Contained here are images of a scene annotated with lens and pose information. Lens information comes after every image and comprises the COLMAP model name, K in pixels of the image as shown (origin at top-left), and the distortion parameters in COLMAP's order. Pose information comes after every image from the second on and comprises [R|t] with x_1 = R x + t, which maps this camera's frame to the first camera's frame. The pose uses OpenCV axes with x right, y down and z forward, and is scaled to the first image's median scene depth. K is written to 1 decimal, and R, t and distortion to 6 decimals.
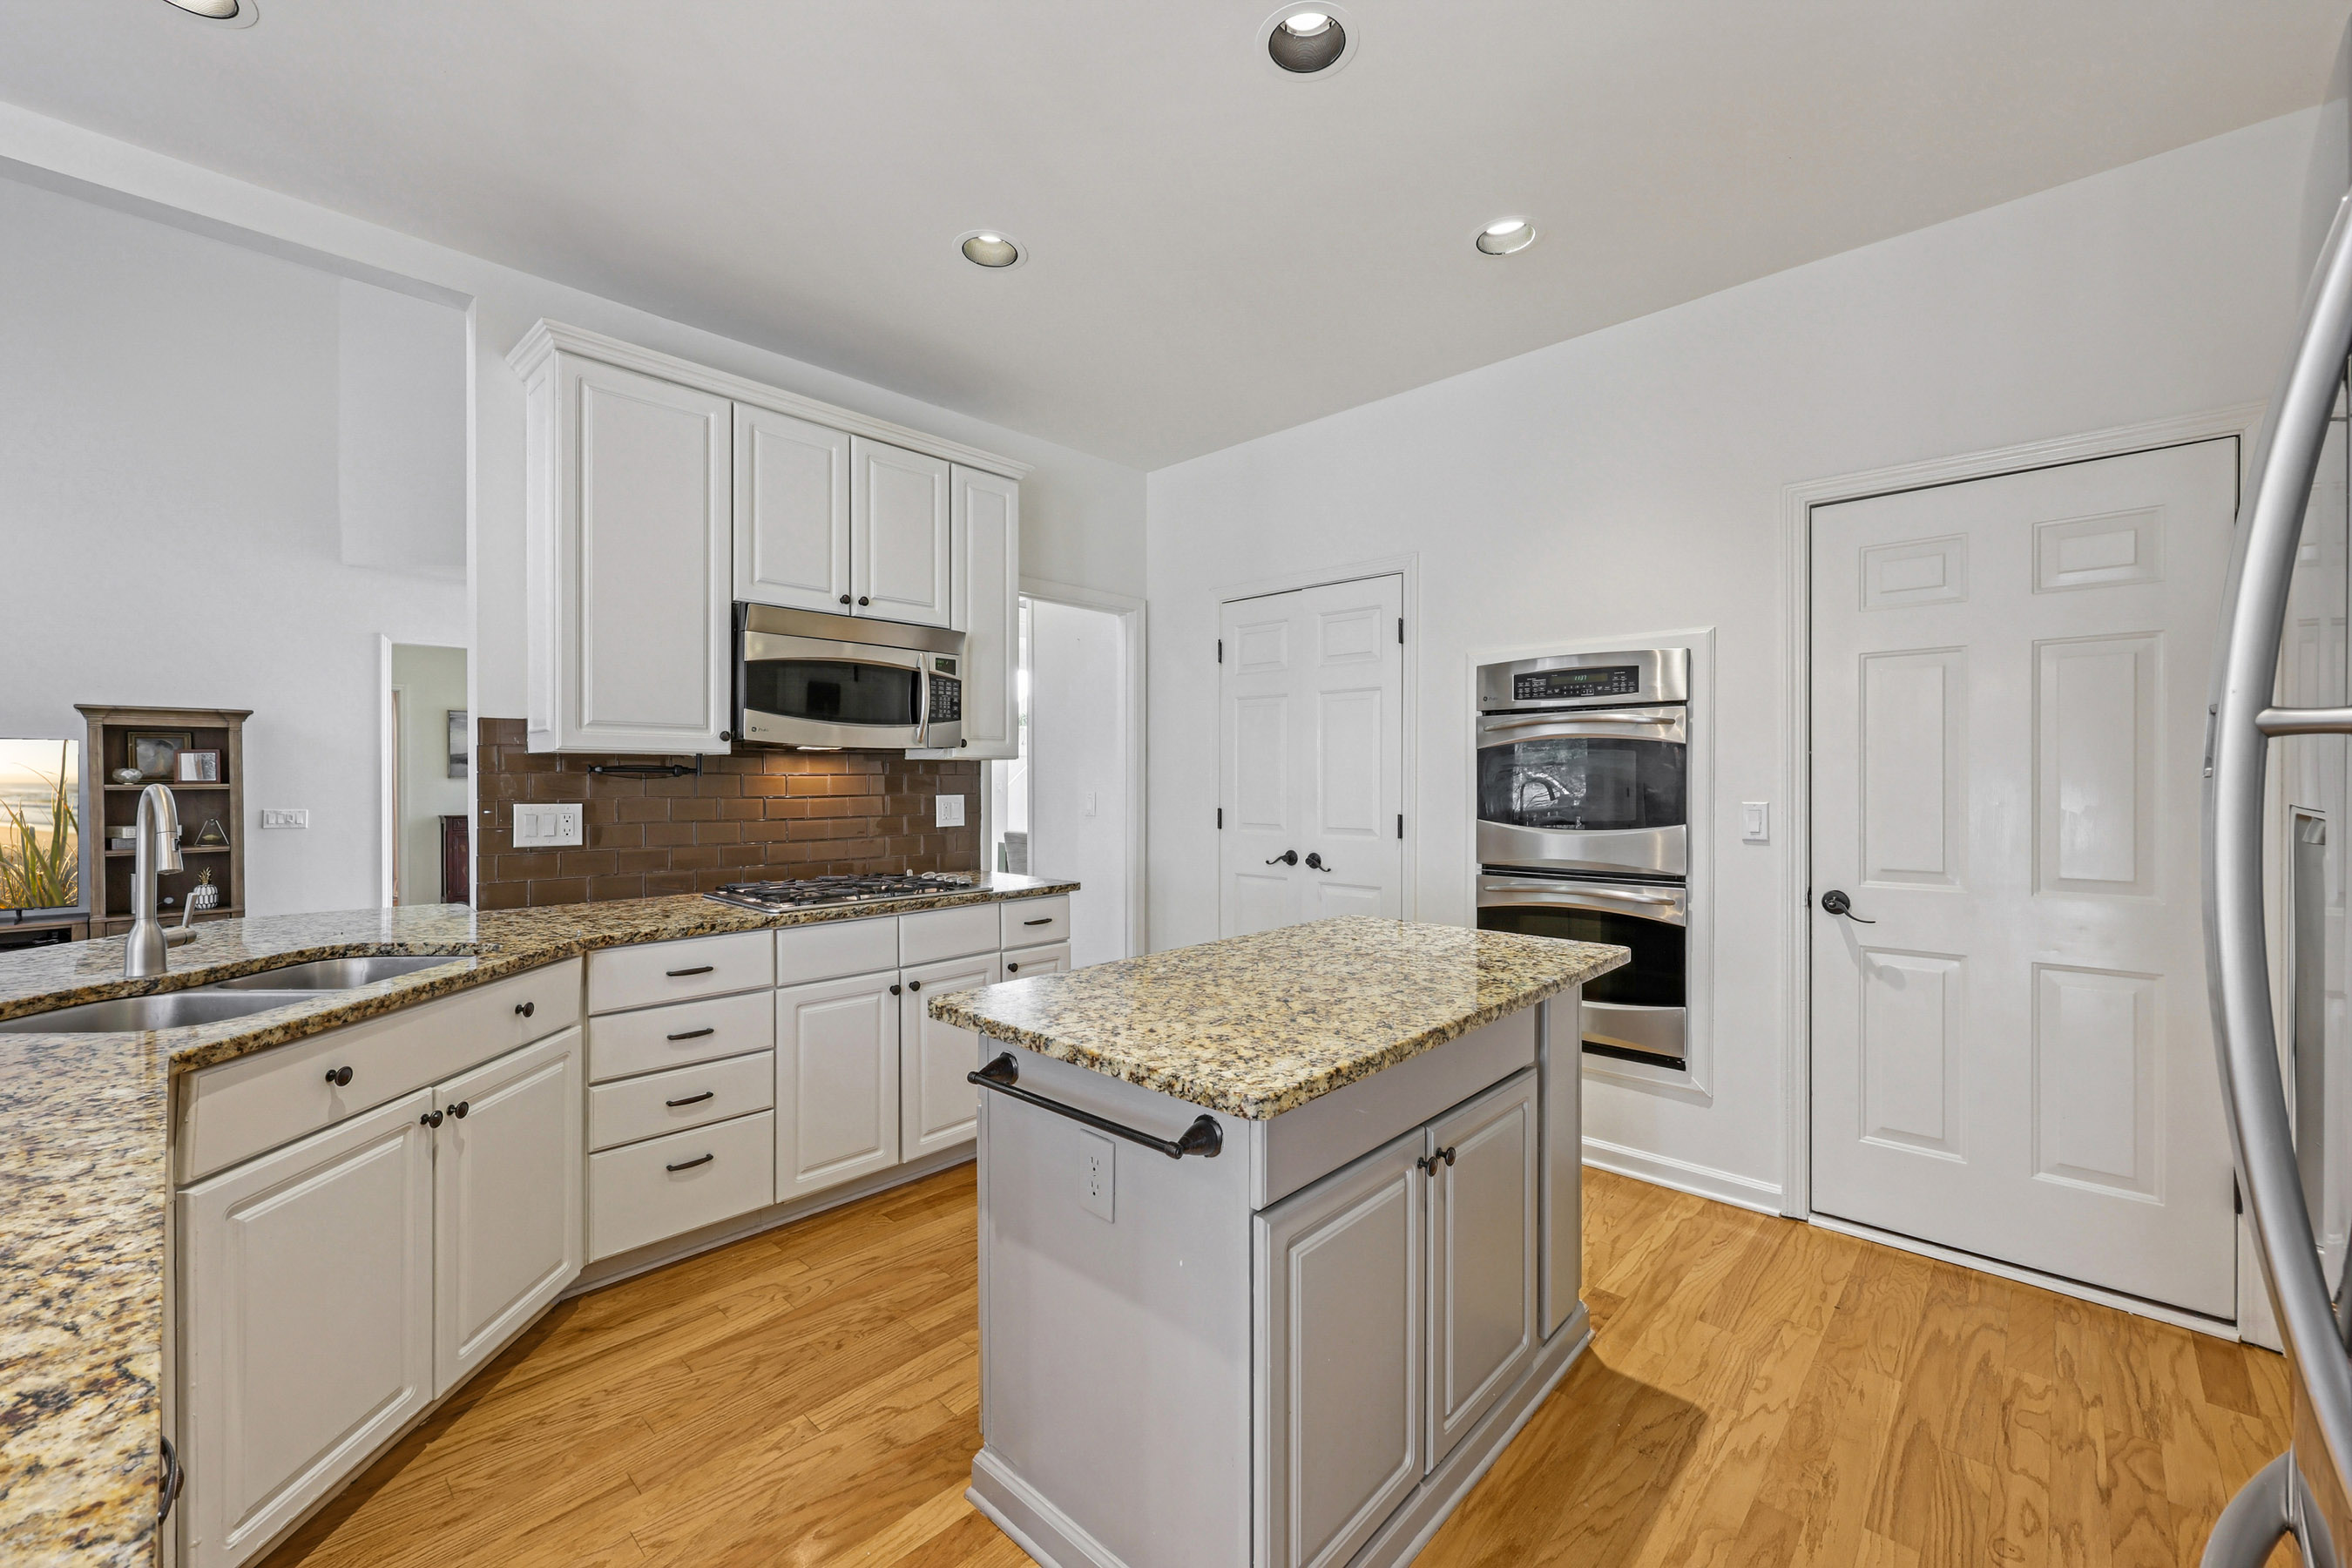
lens RADIAL K [[946.2, 0, 1168.8], [0, 946.2, 791.9], [0, 0, 1]] dist [-0.000637, 0.000332]
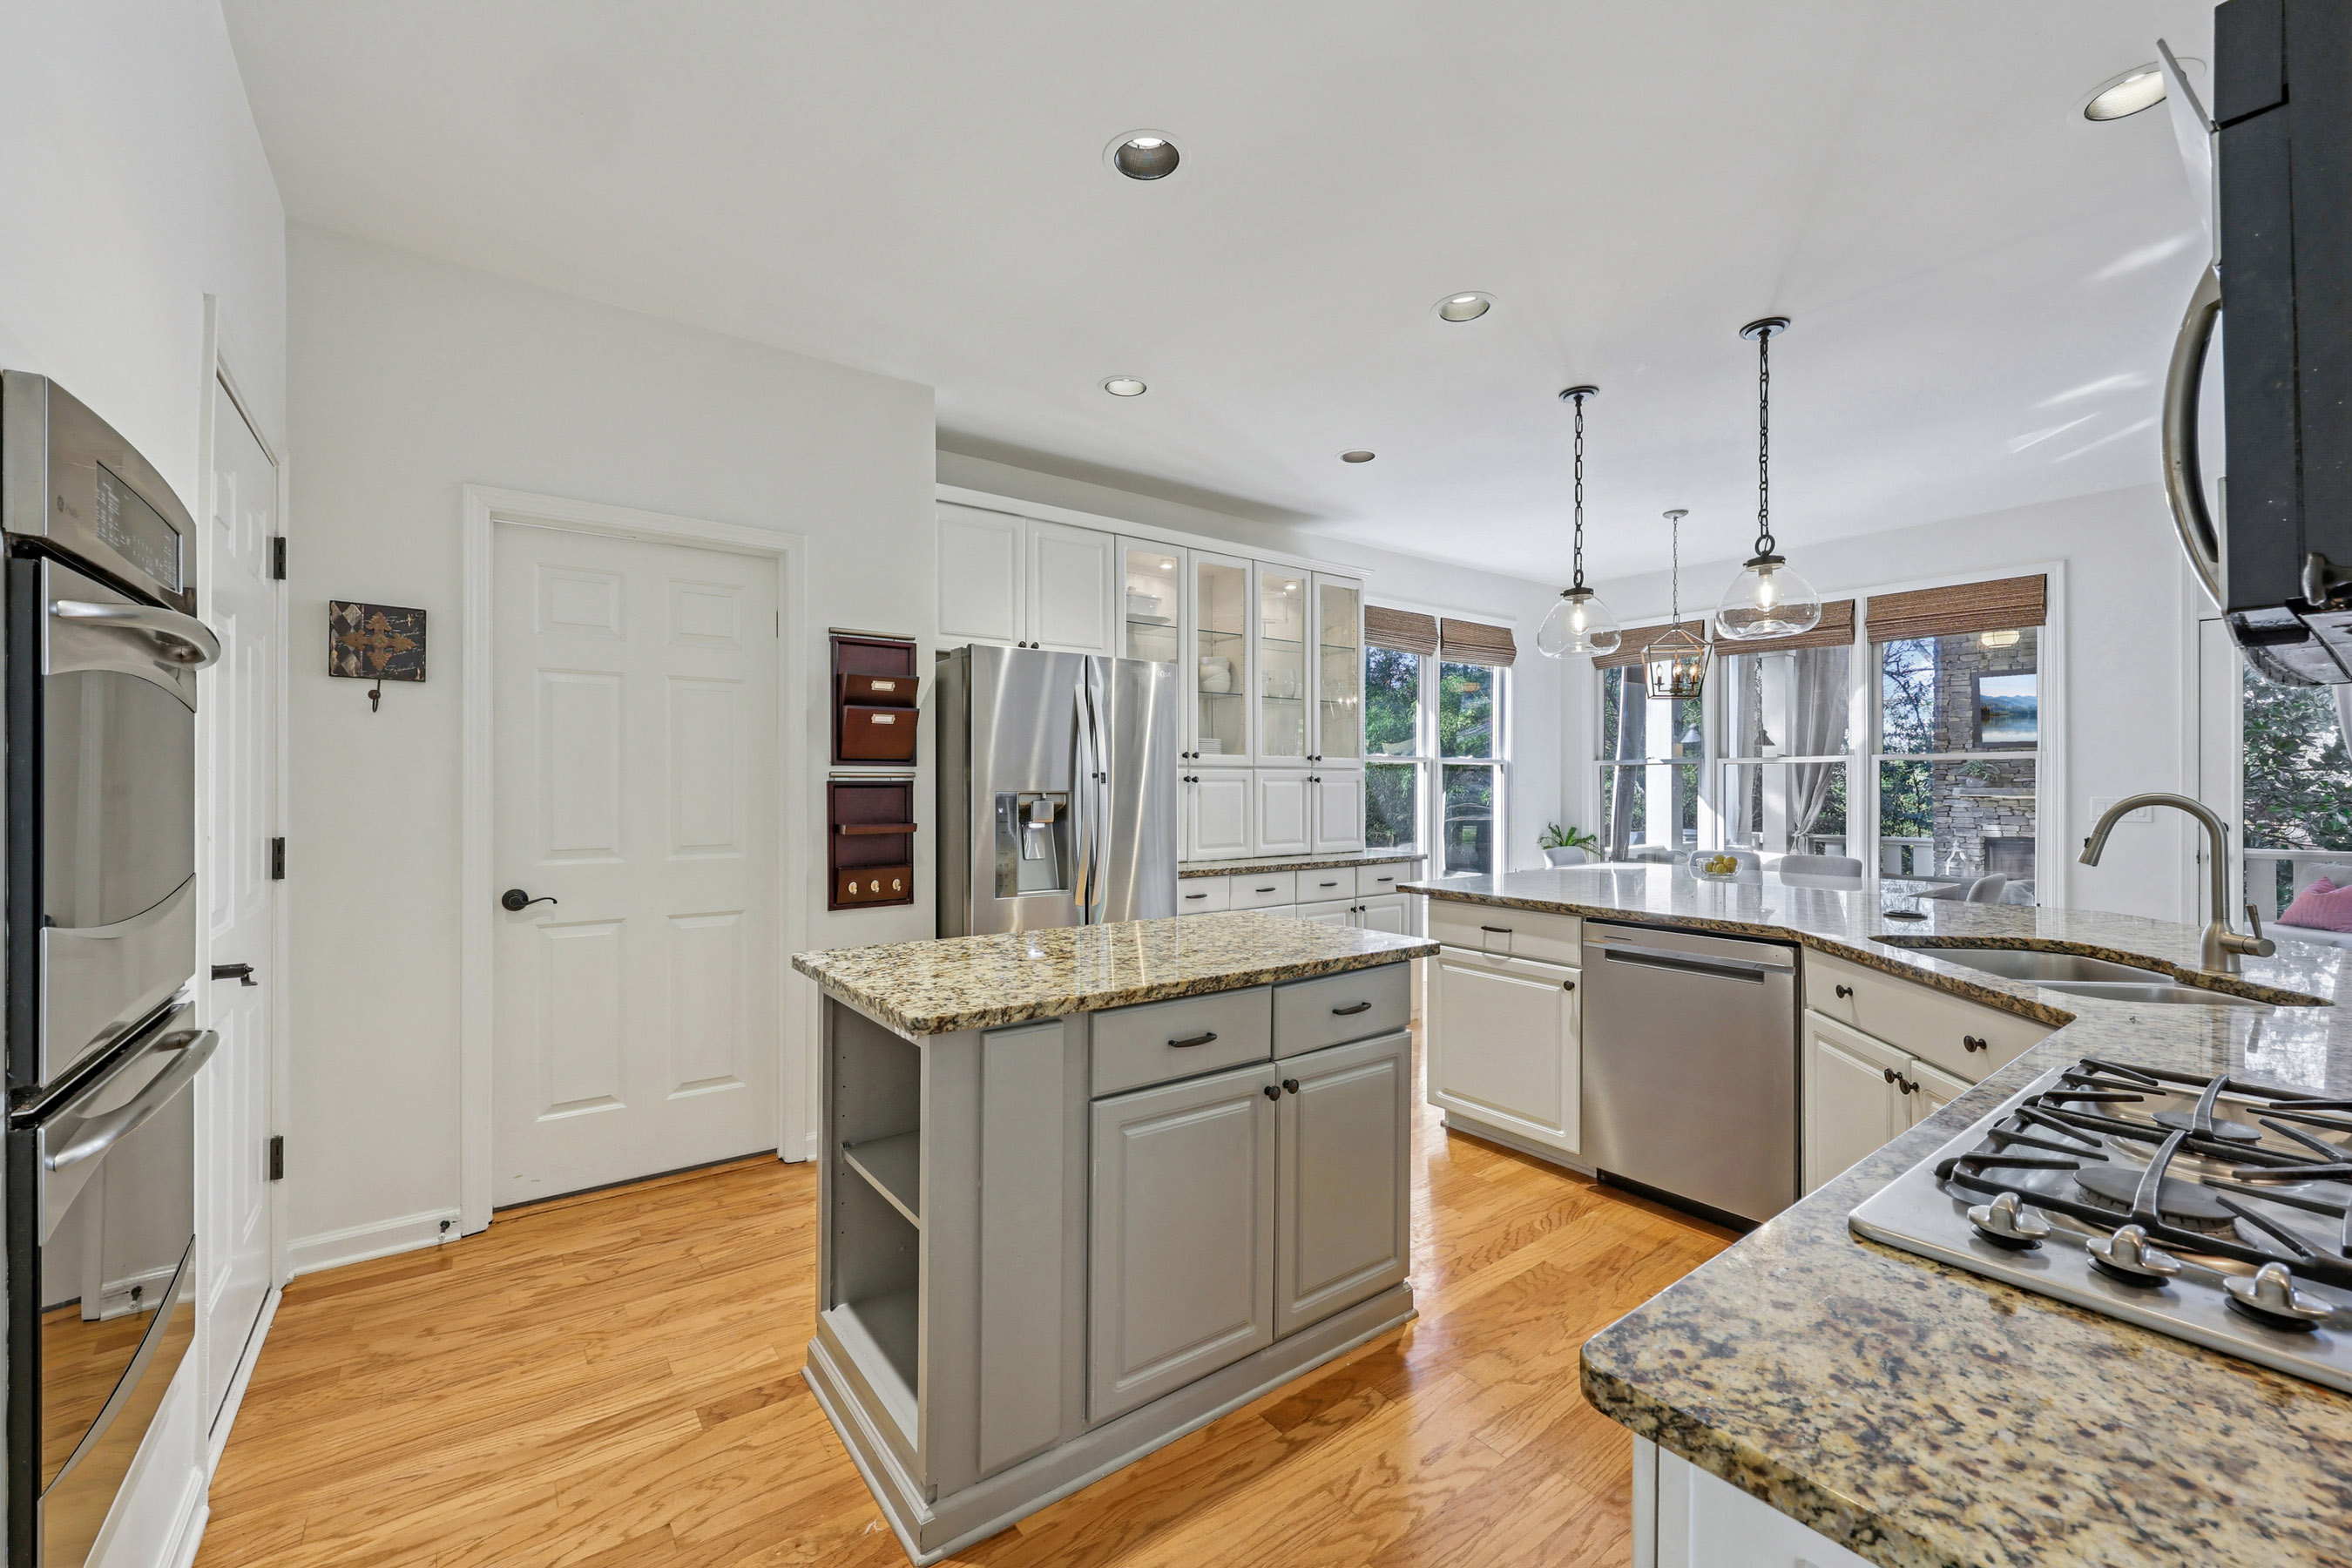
lens RADIAL K [[946.2, 0, 1168.8], [0, 946.2, 791.9], [0, 0, 1]] dist [-0.000637, 0.000332]
pose [[-0.984949, -0.003032, 0.172820, -0.052178], [-0.000022, 0.999848, 0.017413, -0.015872], [-0.172847, 0.017147, -0.984799, 1.310108]]
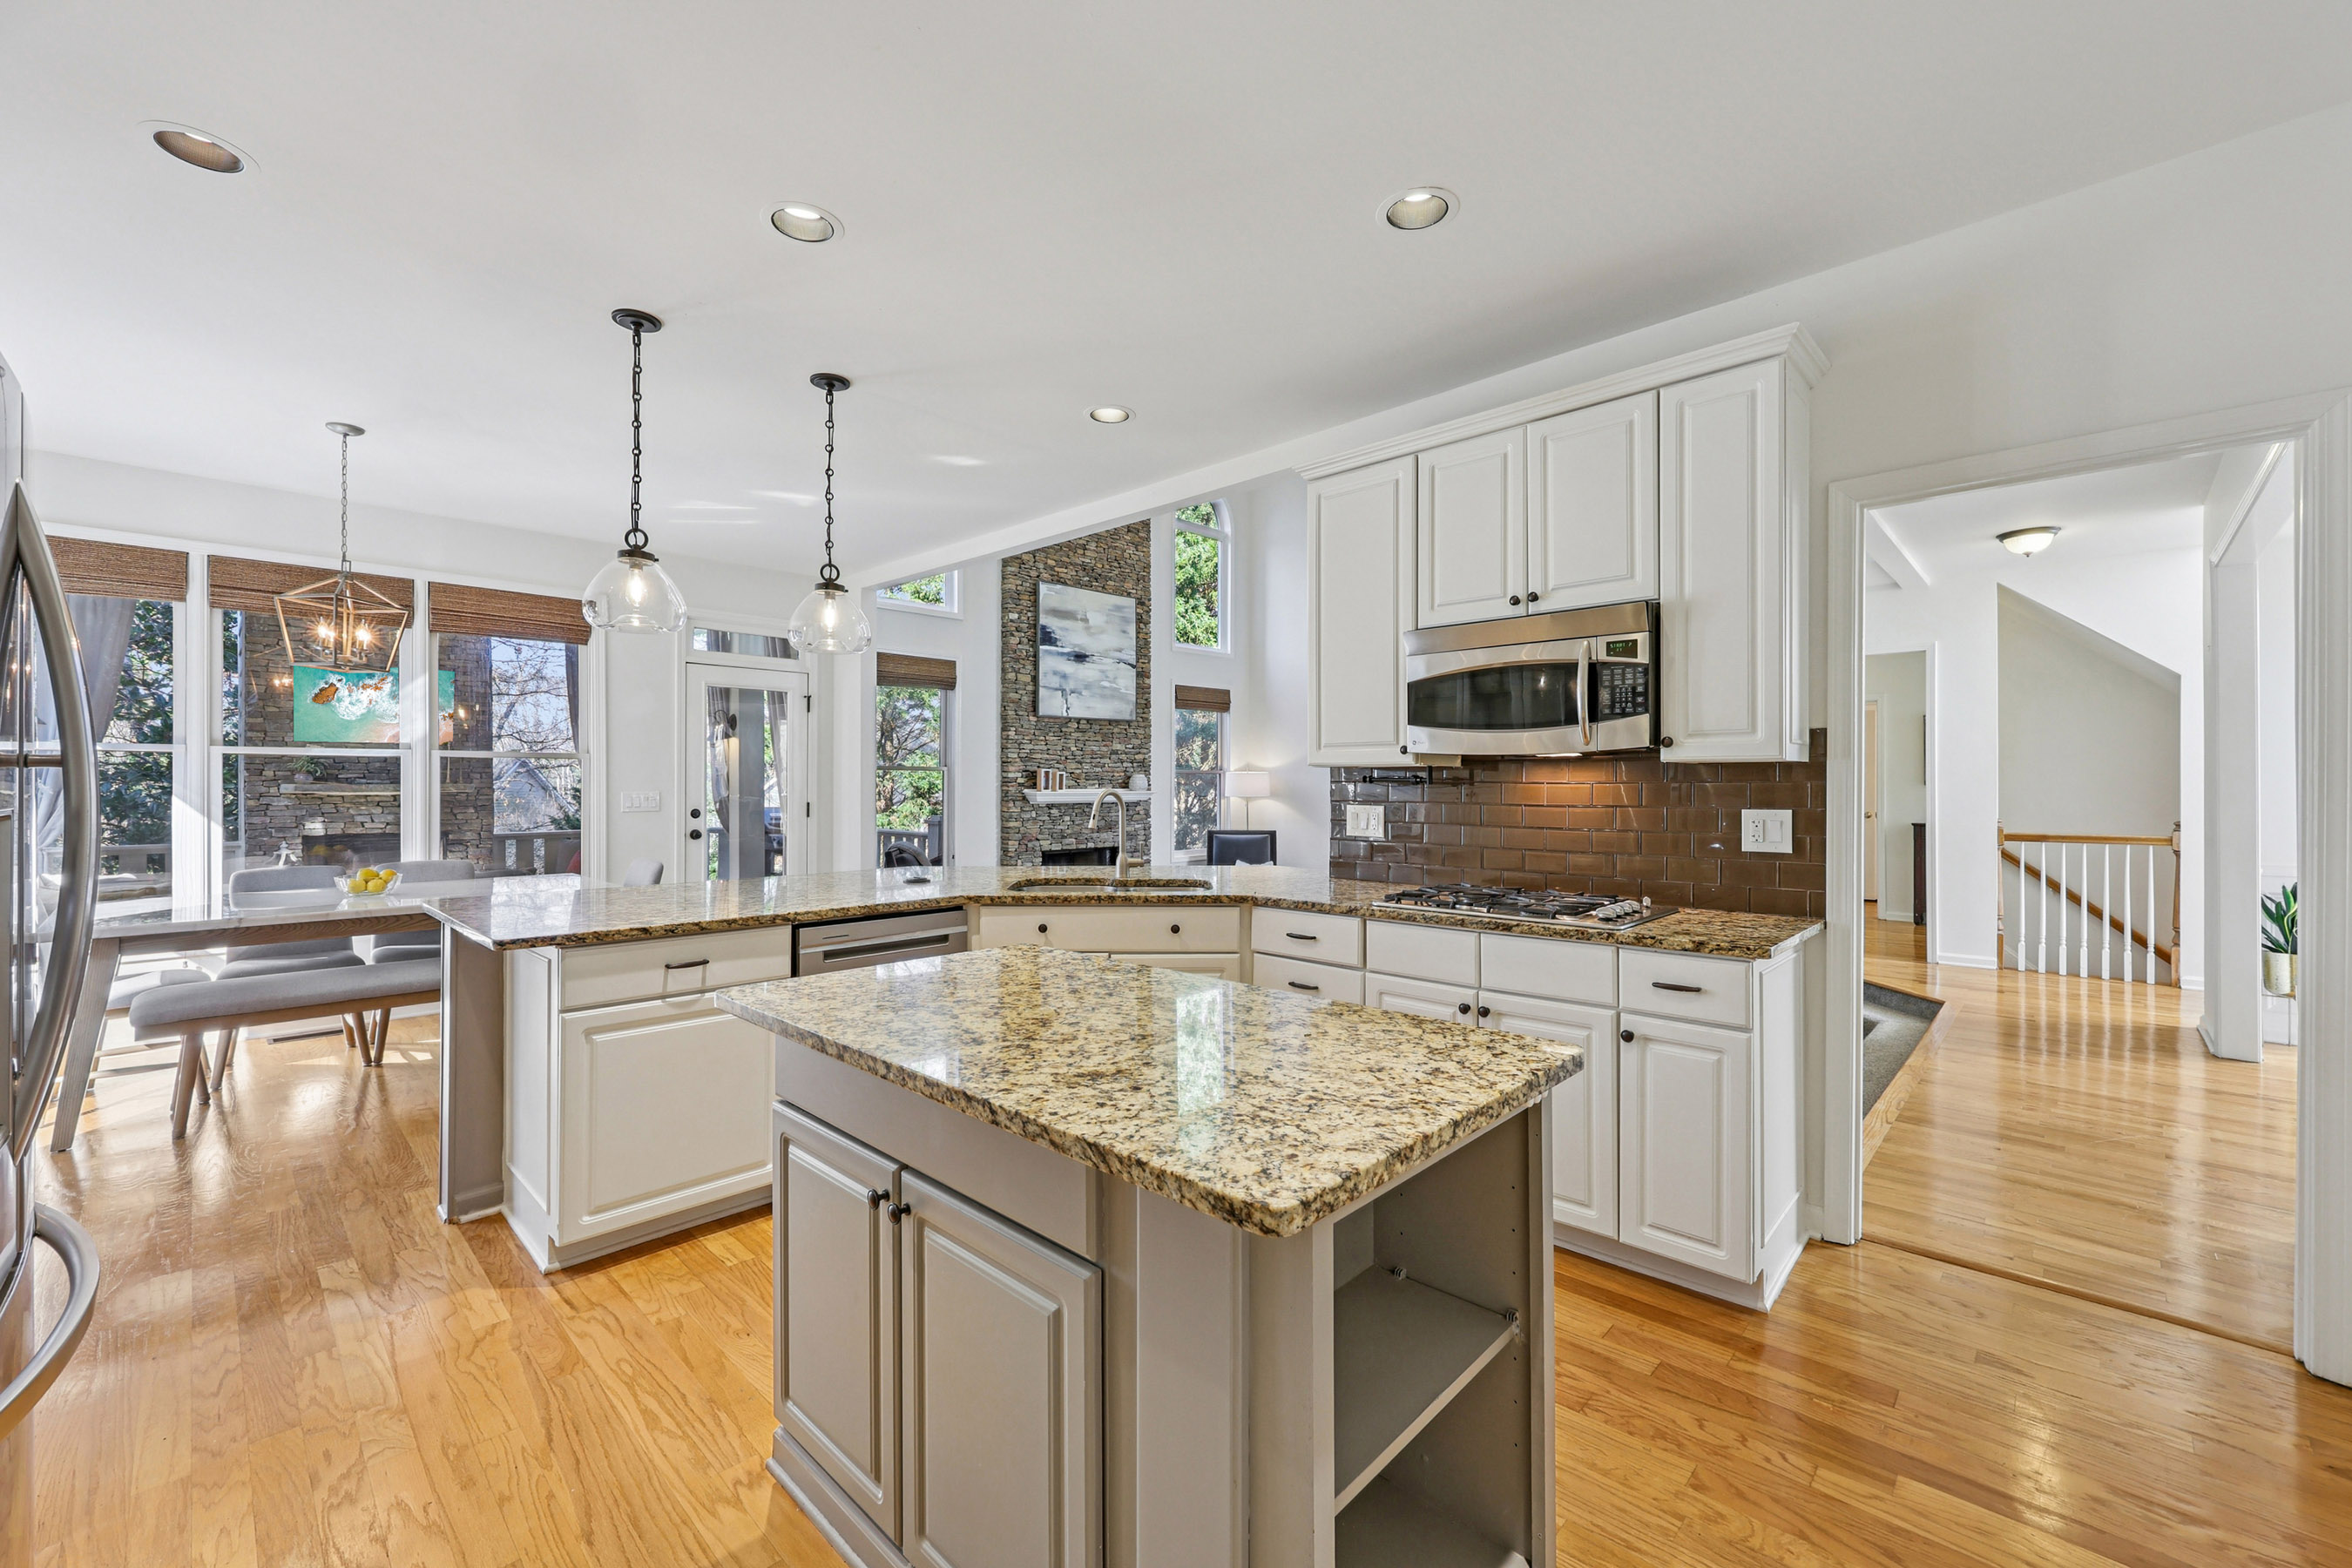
lens RADIAL K [[947.9, 0, 1178.5], [0, 947.9, 781.3], [0, 0, 1]] dist [-0.000193, -0.000127]
pose [[-0.004366, -0.002884, -0.999986, 0.614838], [-0.013435, 0.999906, -0.002825, -0.012118], [0.999900, 0.013422, -0.004404, 0.658622]]
